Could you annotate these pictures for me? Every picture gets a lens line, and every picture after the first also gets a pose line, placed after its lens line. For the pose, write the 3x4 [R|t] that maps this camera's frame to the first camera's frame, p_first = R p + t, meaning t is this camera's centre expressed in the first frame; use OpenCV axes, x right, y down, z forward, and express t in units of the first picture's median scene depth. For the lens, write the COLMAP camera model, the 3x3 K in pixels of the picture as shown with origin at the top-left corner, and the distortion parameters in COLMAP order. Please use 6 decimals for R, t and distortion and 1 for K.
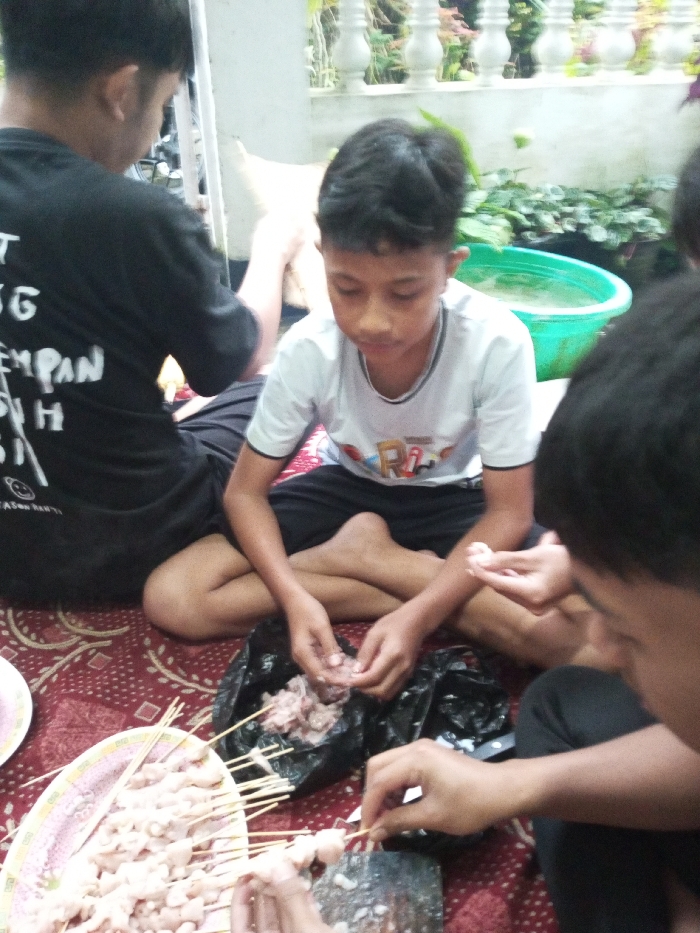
lens RADIAL K [[739.5, 0, 350.0], [0, 739.5, 466.5], [0, 0, 1]] dist [0.066629, -0.138658]
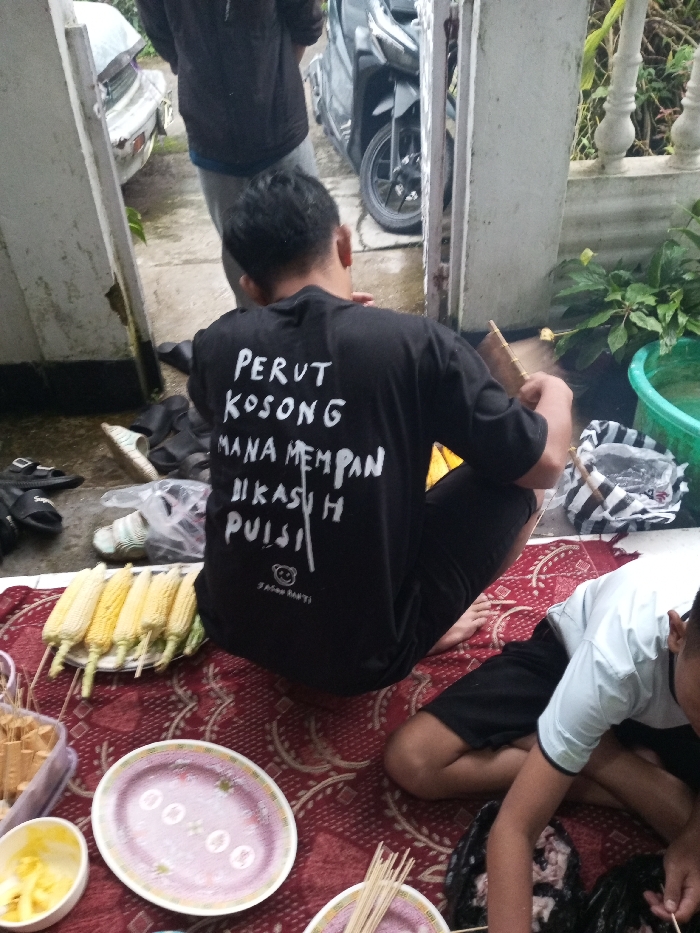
lens RADIAL K [[739.5, 0, 350.0], [0, 739.5, 466.5], [0, 0, 1]] dist [0.066629, -0.138658]
pose [[0.967216, 0.122661, -0.222367, -0.128799], [-0.102110, 0.989560, 0.101712, -0.377638], [0.232522, -0.075671, 0.969643, -0.114048]]
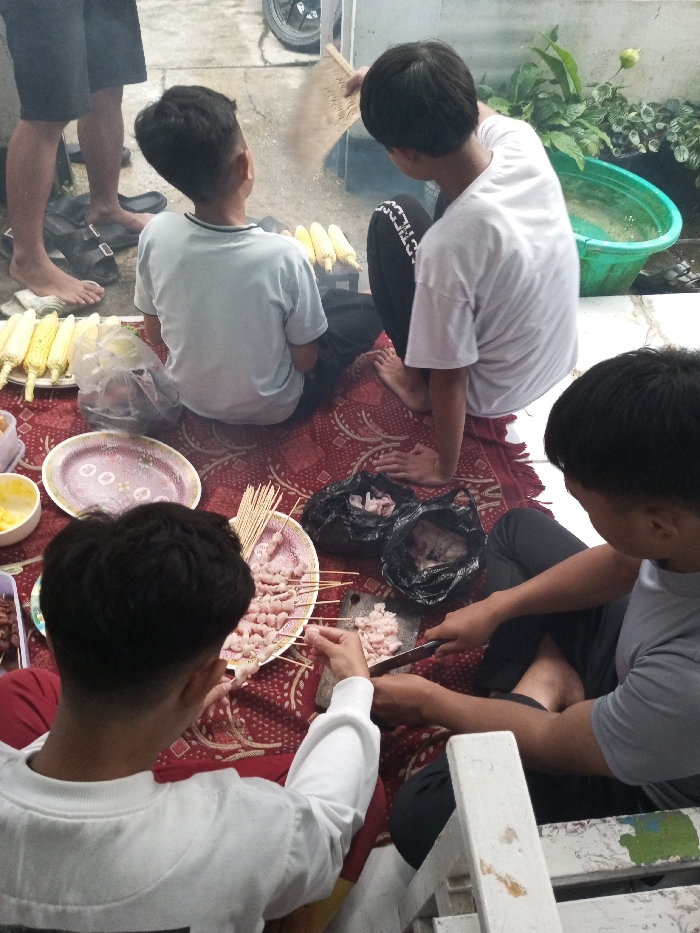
lens RADIAL K [[739.5, 0, 350.0], [0, 739.5, 466.5], [0, 0, 1]] dist [0.066629, -0.138658]
pose [[0.983596, 0.161960, -0.079428, 0.024996], [-0.136993, 0.957130, 0.255215, -0.176602], [0.117357, -0.240148, 0.963616, -0.505494]]
